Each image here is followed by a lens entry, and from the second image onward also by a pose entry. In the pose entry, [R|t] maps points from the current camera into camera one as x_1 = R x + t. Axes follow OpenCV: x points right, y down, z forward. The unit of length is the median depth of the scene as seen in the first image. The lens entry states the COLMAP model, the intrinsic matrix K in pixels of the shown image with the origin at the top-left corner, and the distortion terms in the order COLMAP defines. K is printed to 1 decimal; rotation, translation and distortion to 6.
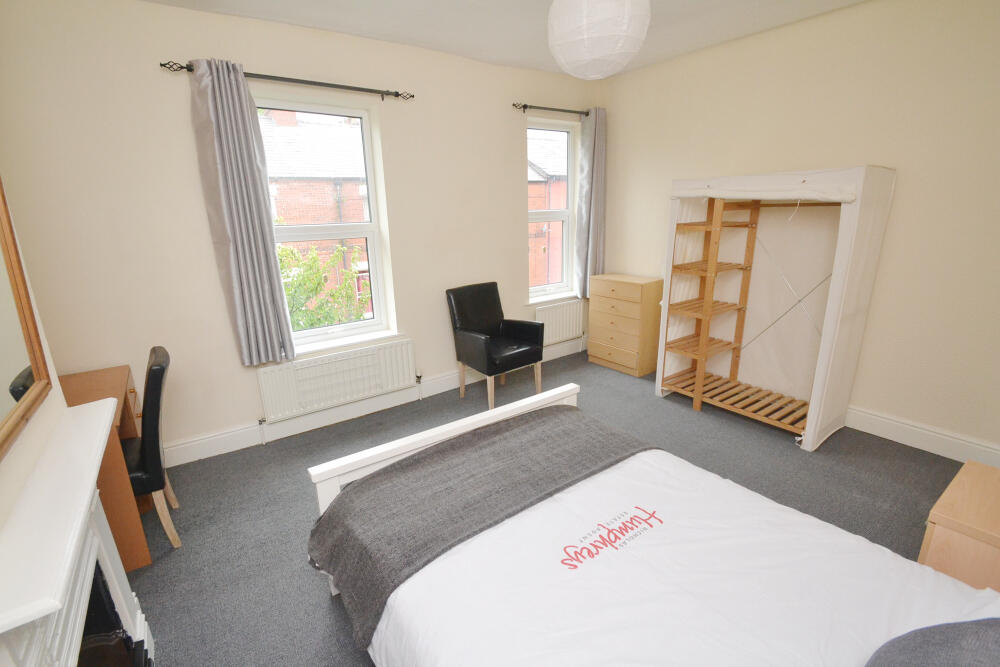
lens RADIAL K [[449.4, 0, 501.2], [0, 449.4, 331.2], [0, 0, 1]] dist [-0.004739, -0.001873]
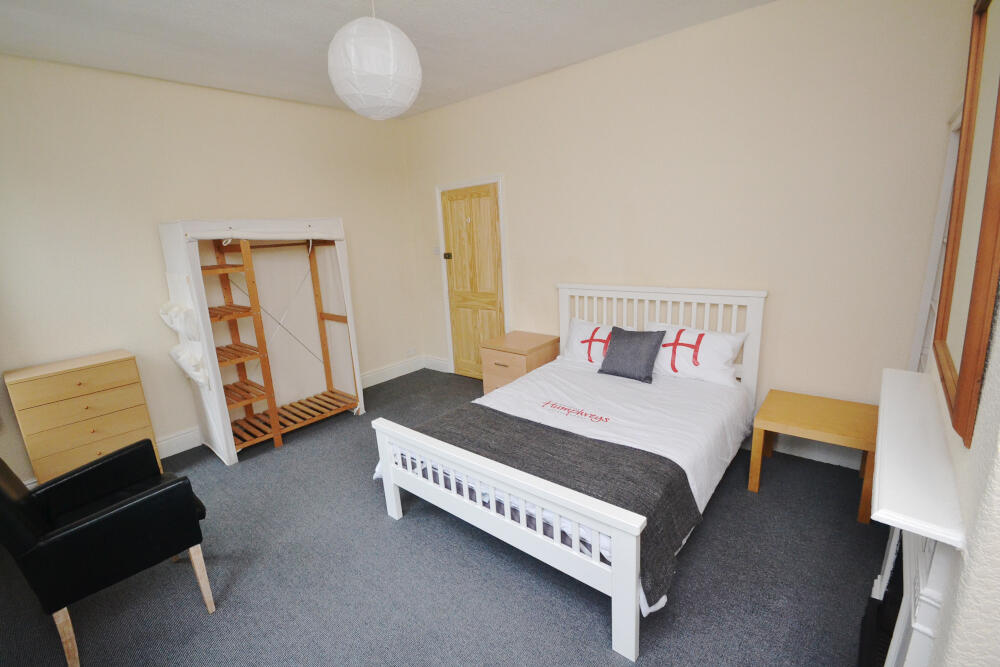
lens RADIAL K [[449.4, 0, 499.5], [0, 449.4, 337.9], [0, 0, 1]] dist [-0.004739, -0.001873]
pose [[-0.240837, -0.203278, 0.949039, -0.623541], [0.292923, 0.917001, 0.270751, -0.185043], [-0.925307, 0.343202, -0.161303, 0.665782]]
